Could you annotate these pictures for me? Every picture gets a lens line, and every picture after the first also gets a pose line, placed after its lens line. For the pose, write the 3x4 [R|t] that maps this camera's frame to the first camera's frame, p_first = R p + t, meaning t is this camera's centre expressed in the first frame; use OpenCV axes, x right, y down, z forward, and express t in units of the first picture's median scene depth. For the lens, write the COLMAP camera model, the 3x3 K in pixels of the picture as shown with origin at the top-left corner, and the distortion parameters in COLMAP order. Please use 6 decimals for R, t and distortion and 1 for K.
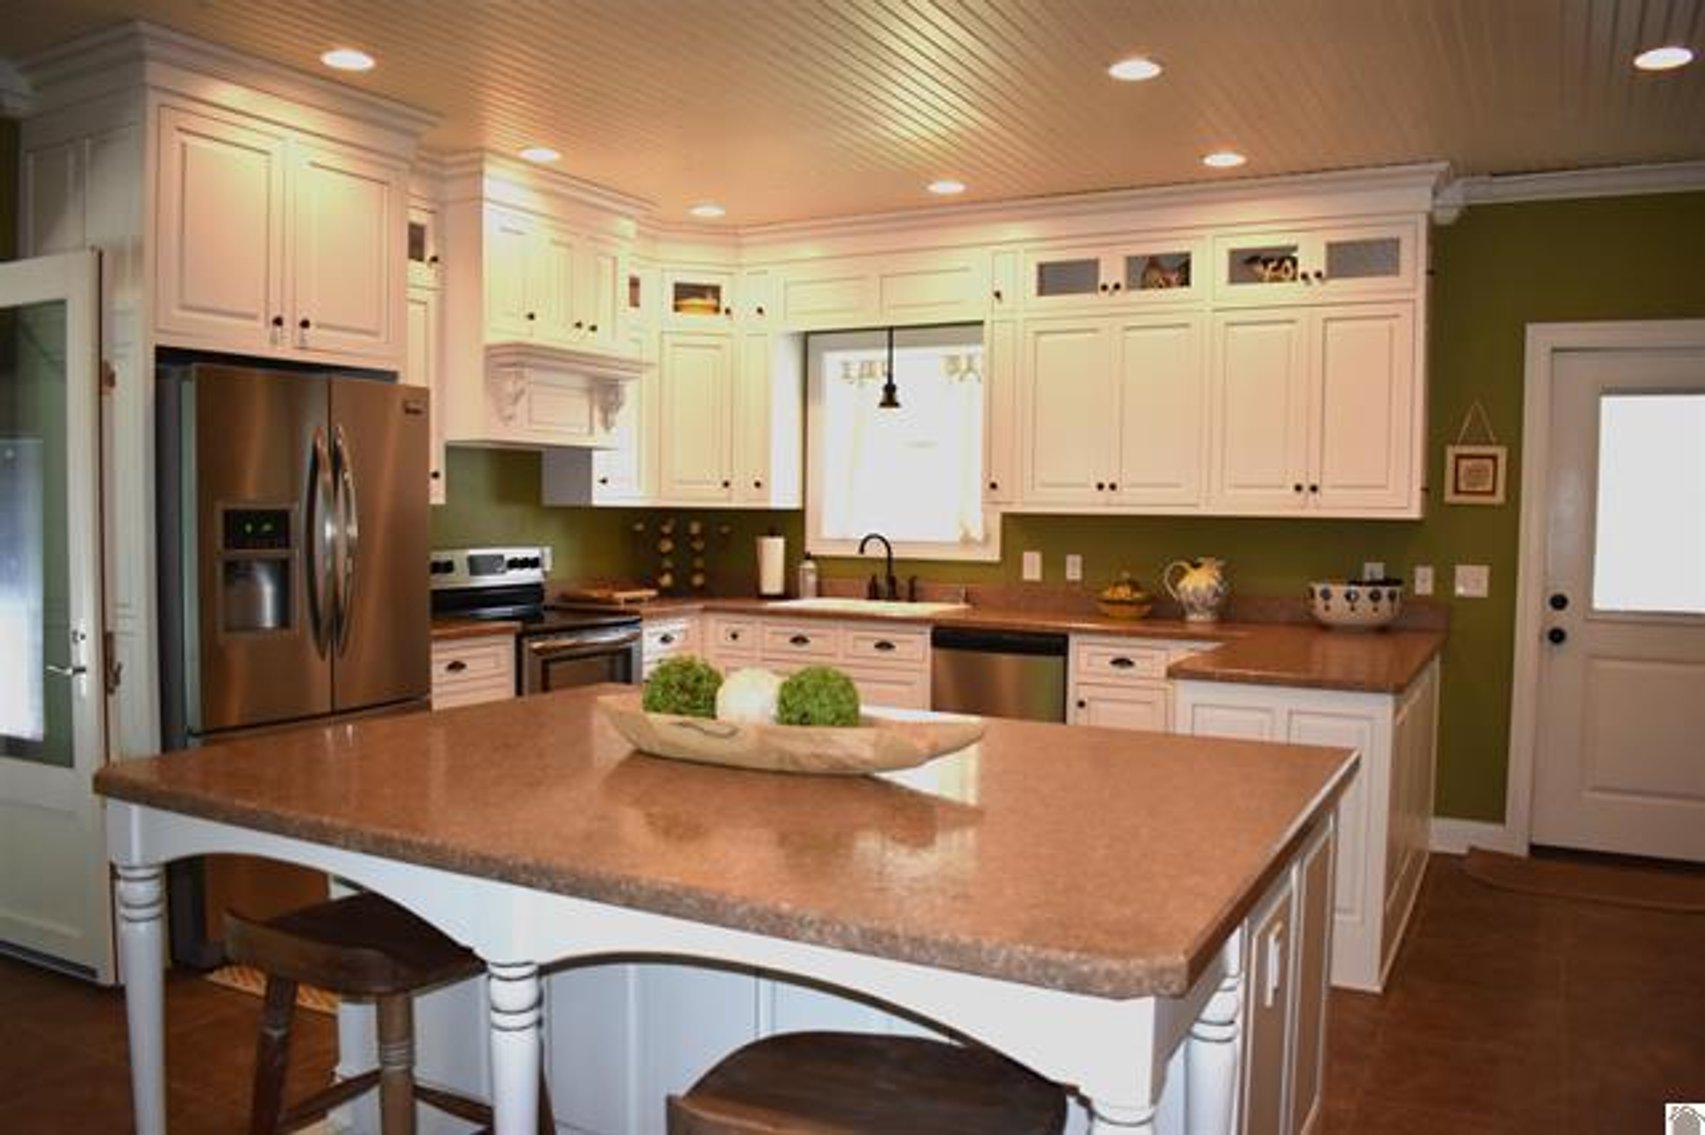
lens RADIAL K [[1335.0, 0, 852.1], [0, 1335.0, 577.7], [0, 0, 1]] dist [-0.091216, 0.006808]
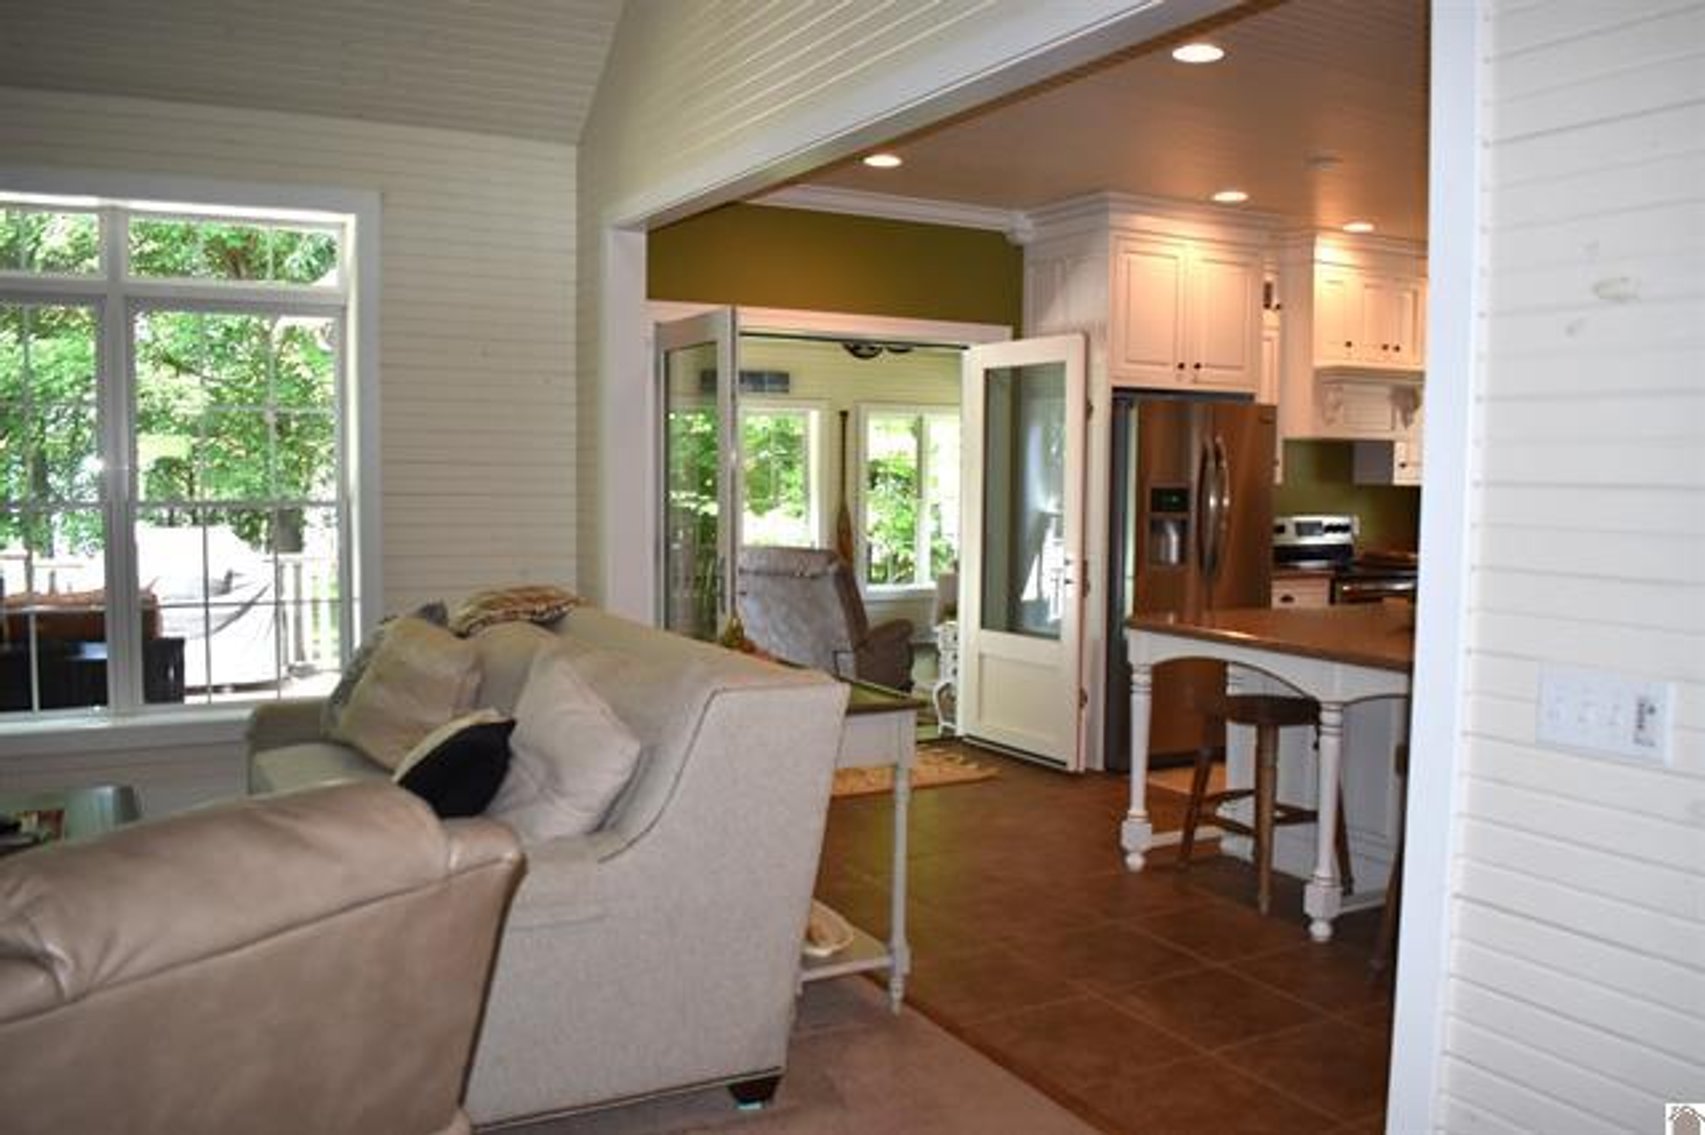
lens RADIAL K [[1413.9, 0, 852.5], [0, 1413.9, 567.5], [0, 0, 1]] dist [-0.087347, -0.003212]
pose [[0.842206, 0.036760, -0.537902, 0.095501], [-0.030260, 0.999323, 0.020914, 0.013650], [0.538306, -0.001337, 0.842748, -0.430307]]
